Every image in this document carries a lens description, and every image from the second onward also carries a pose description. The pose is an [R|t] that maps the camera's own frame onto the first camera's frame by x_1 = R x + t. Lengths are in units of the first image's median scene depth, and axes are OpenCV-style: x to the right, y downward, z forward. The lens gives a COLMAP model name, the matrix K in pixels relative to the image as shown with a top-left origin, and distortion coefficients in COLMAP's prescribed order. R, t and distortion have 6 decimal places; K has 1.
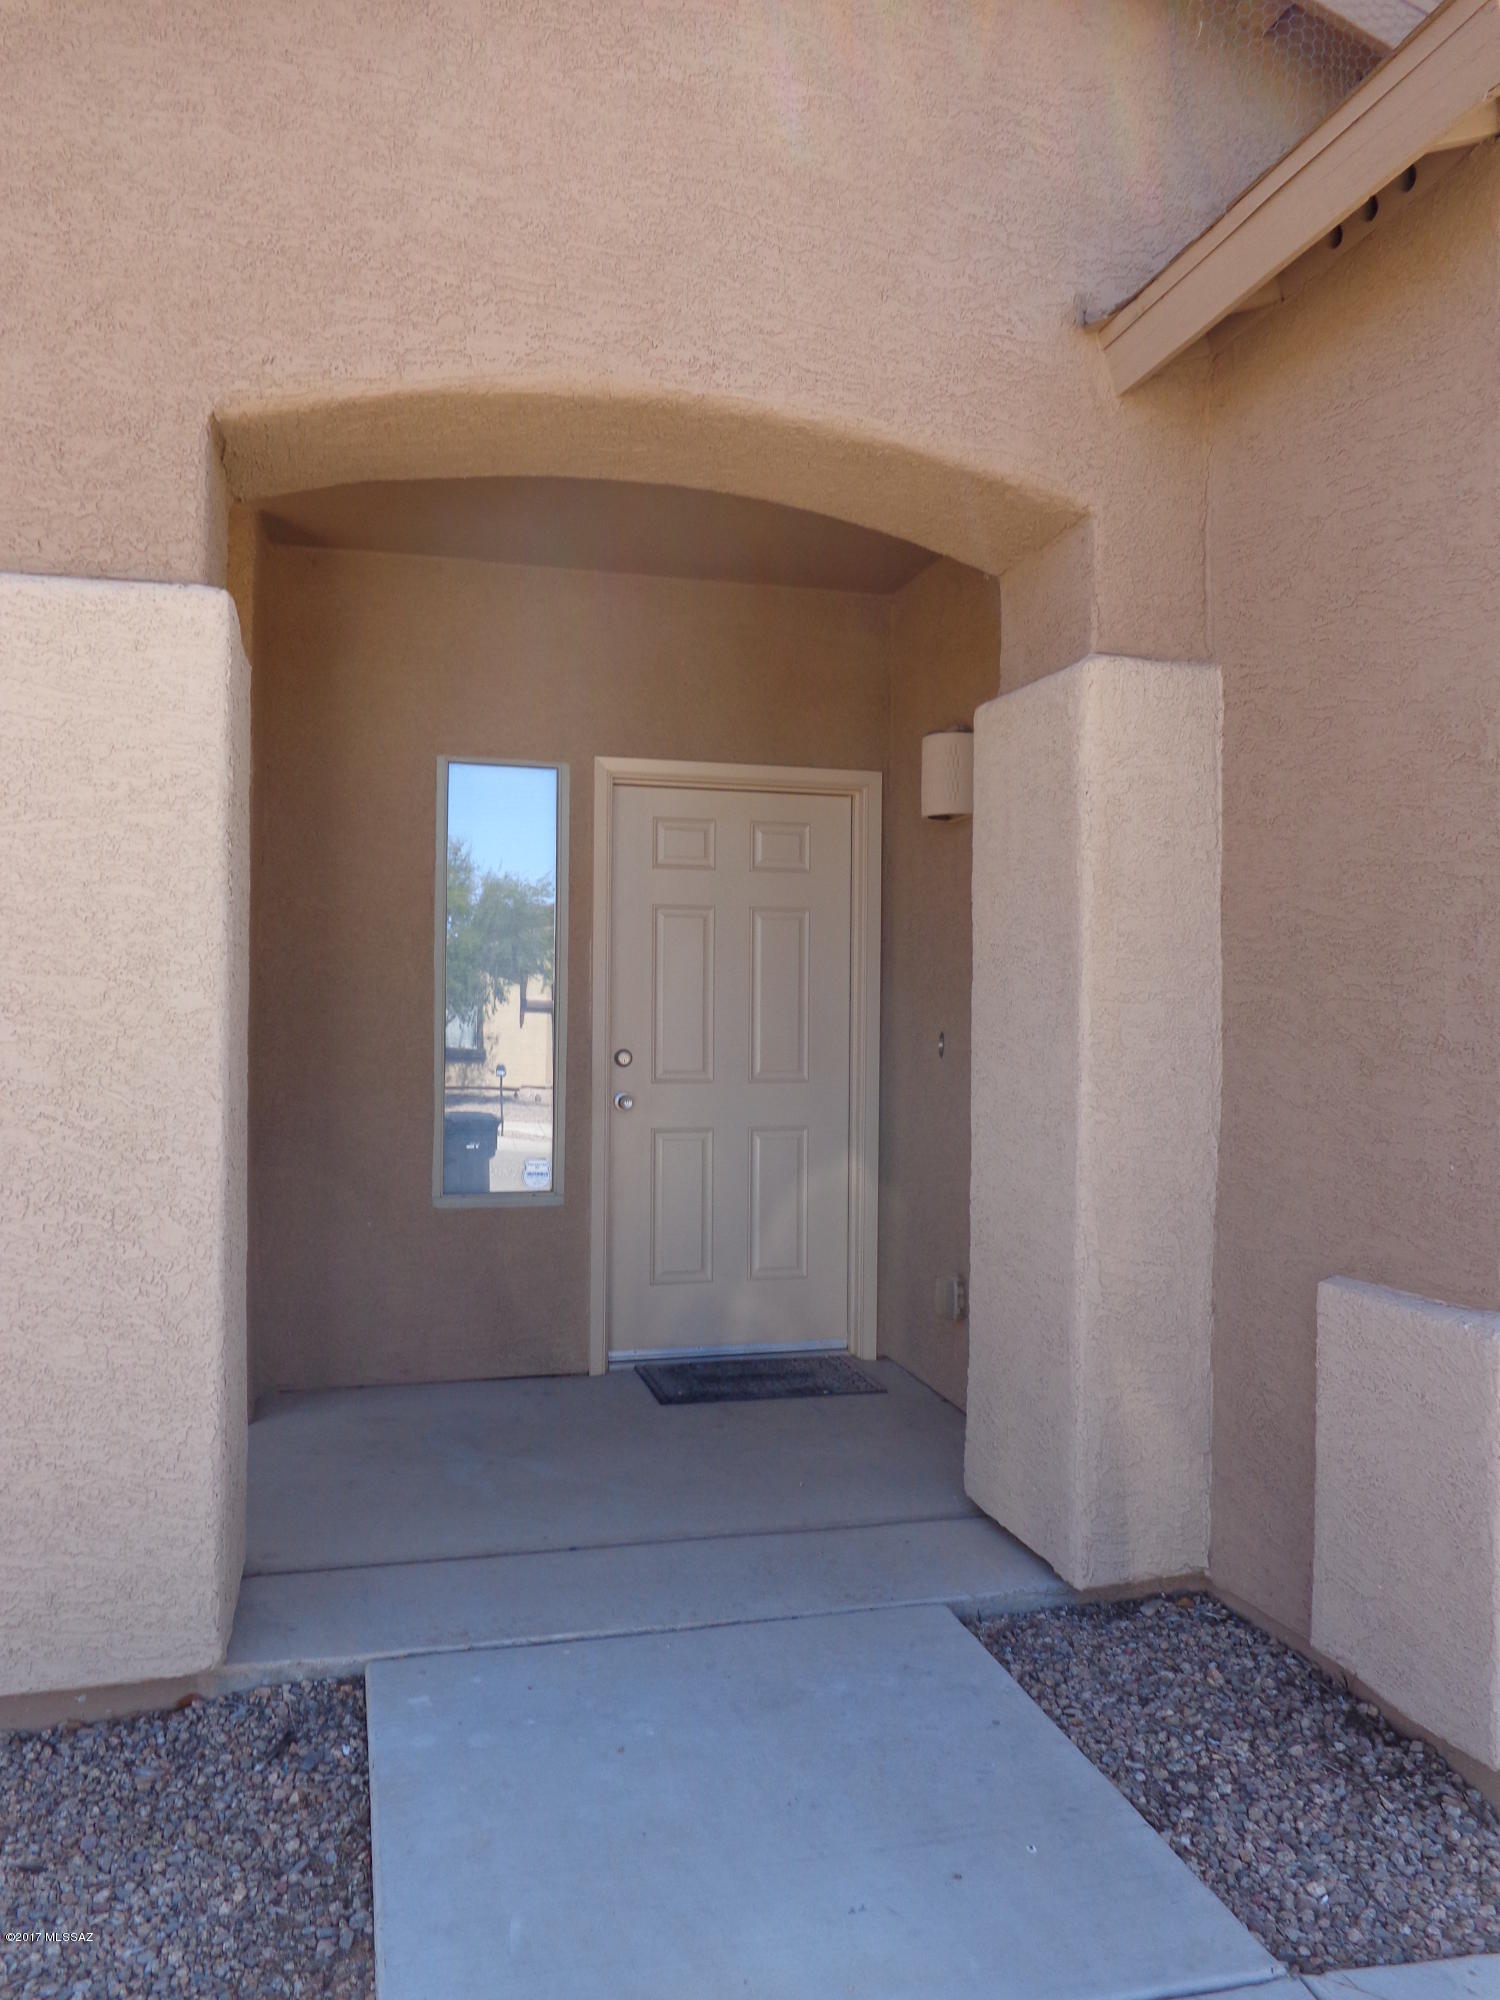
lens RADIAL K [[1477.9, 0, 750.0], [0, 1477.9, 1000.0], [0, 0, 1]] dist [-0.003125, -0.002069]
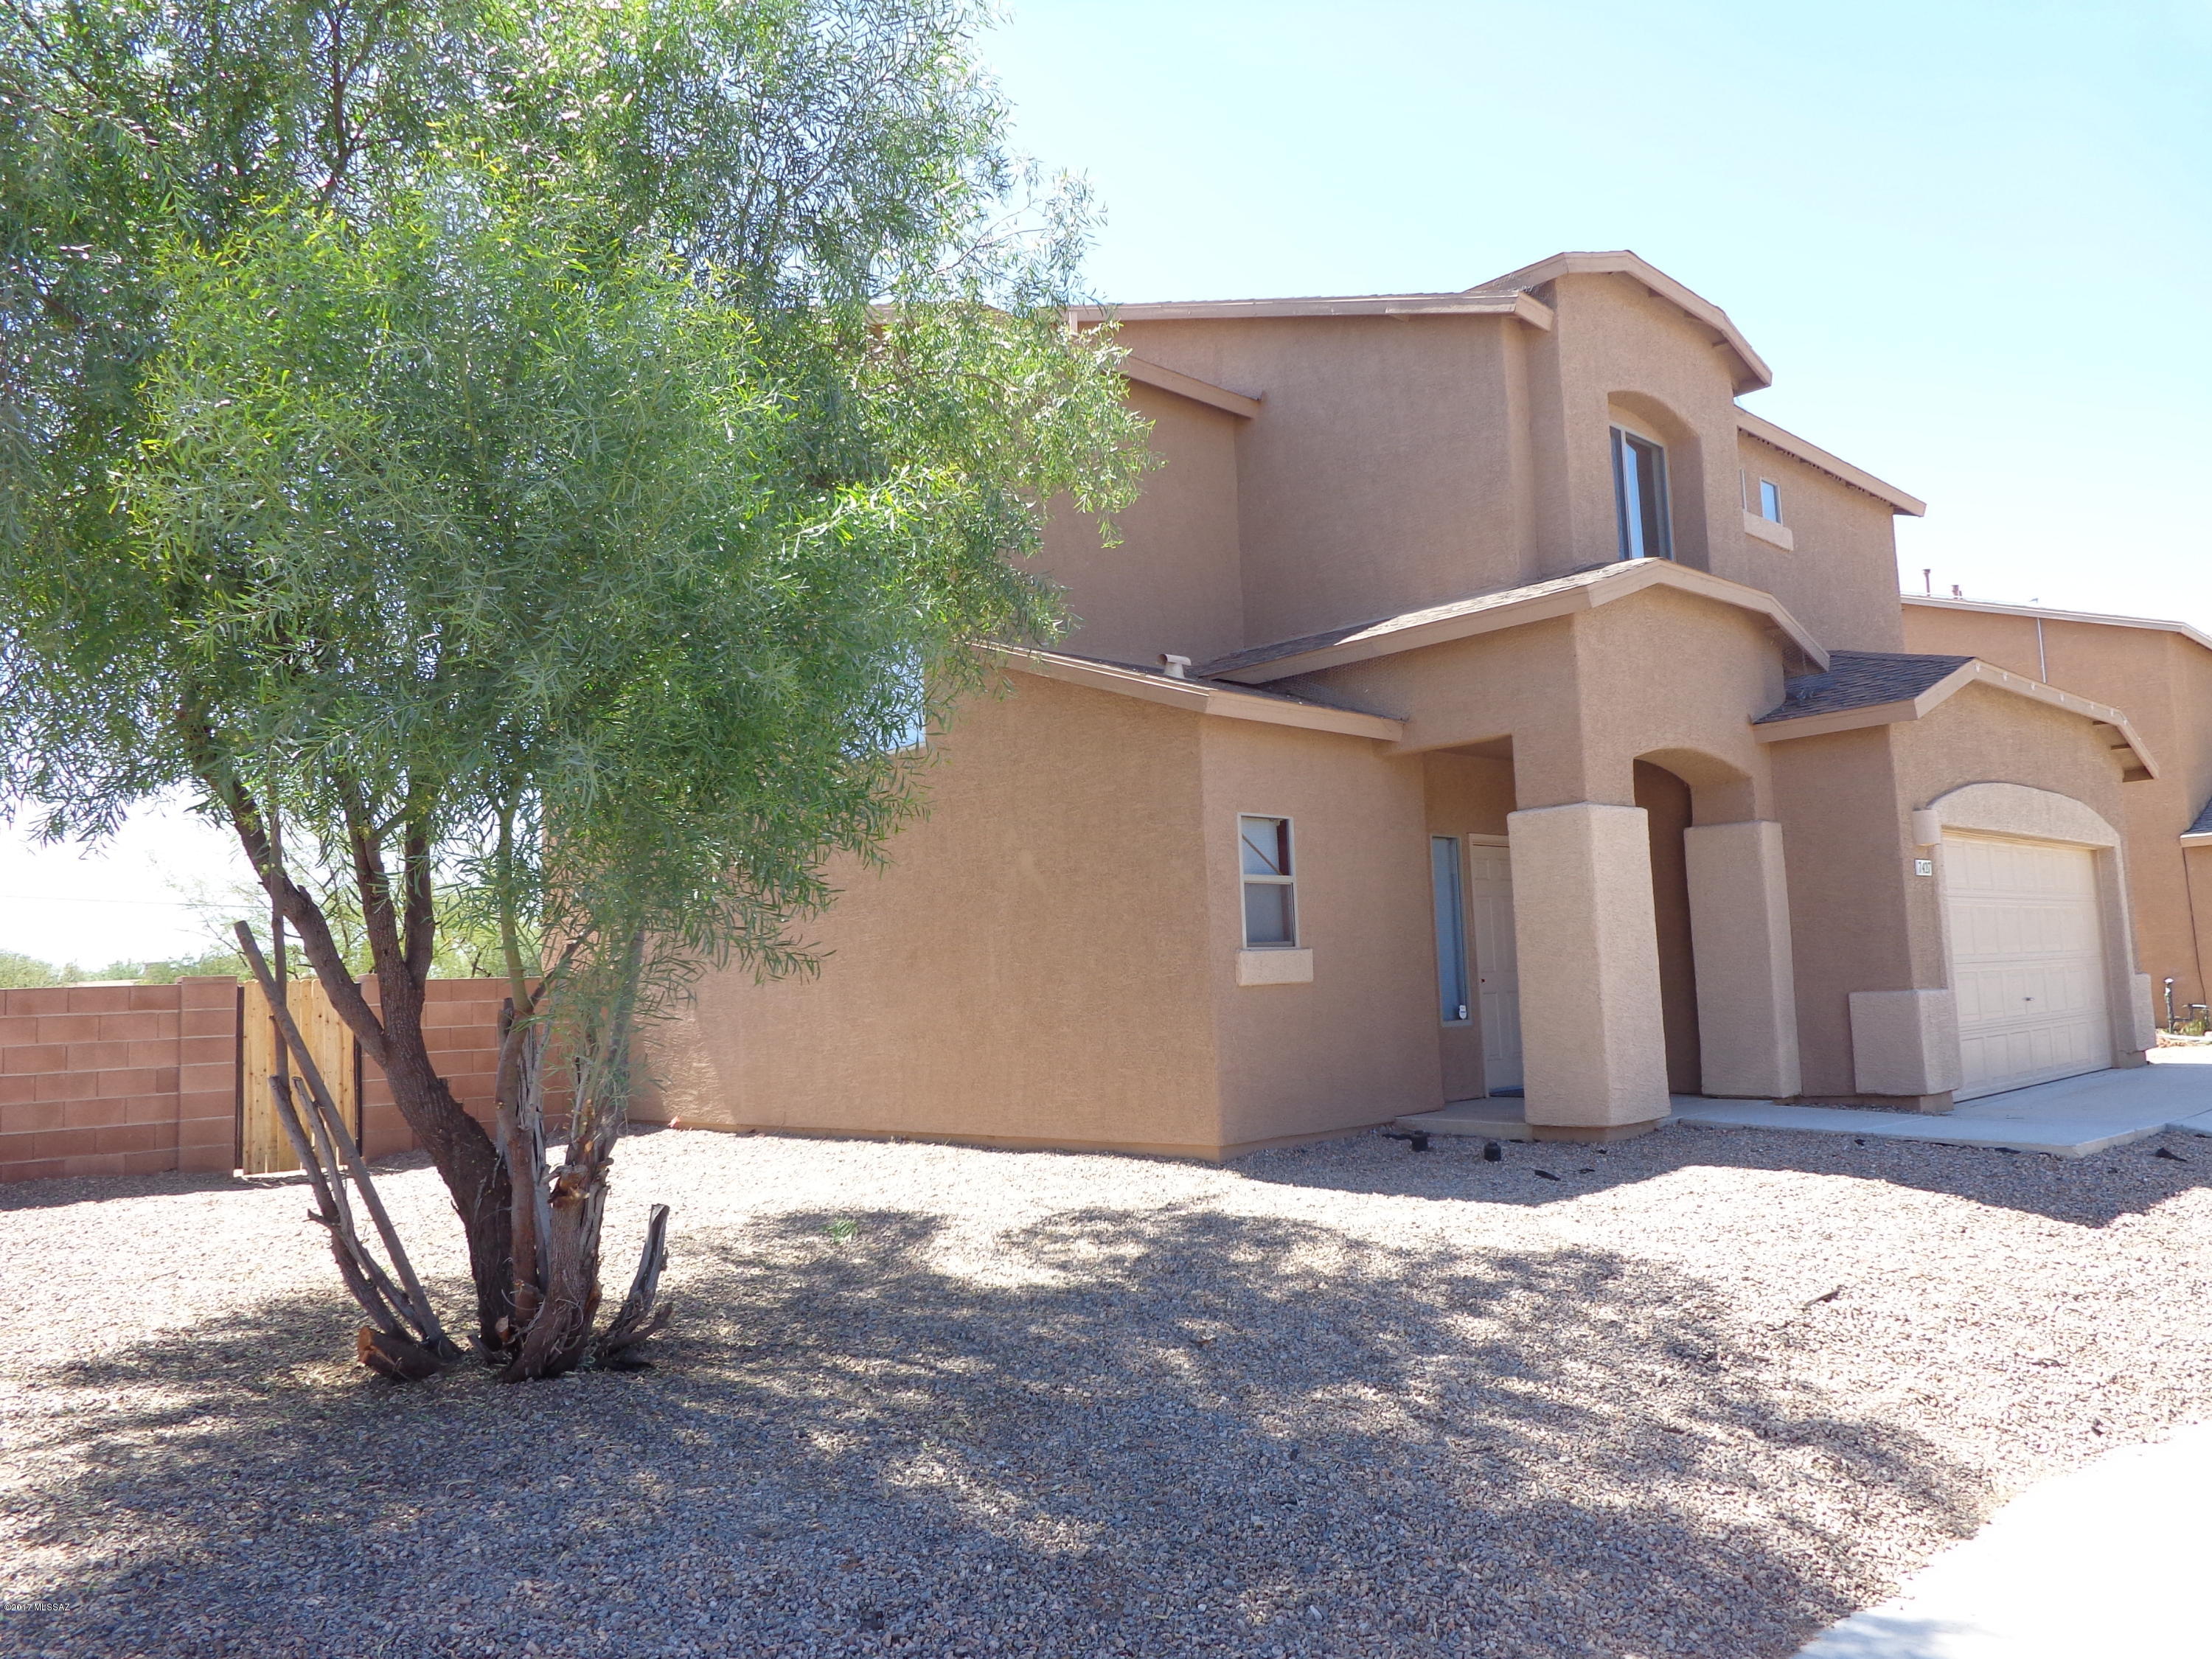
lens RADIAL K [[1634.6, 0, 1116.1], [0, 1634.6, 831.5], [0, 0, 1]] dist [-0.003125, -0.002069]
pose [[0.862568, 0.001709, 0.505938, -3.161210], [0.051085, 0.994590, -0.090454, 0.058487], [-0.503355, 0.103869, 0.857814, -1.580059]]
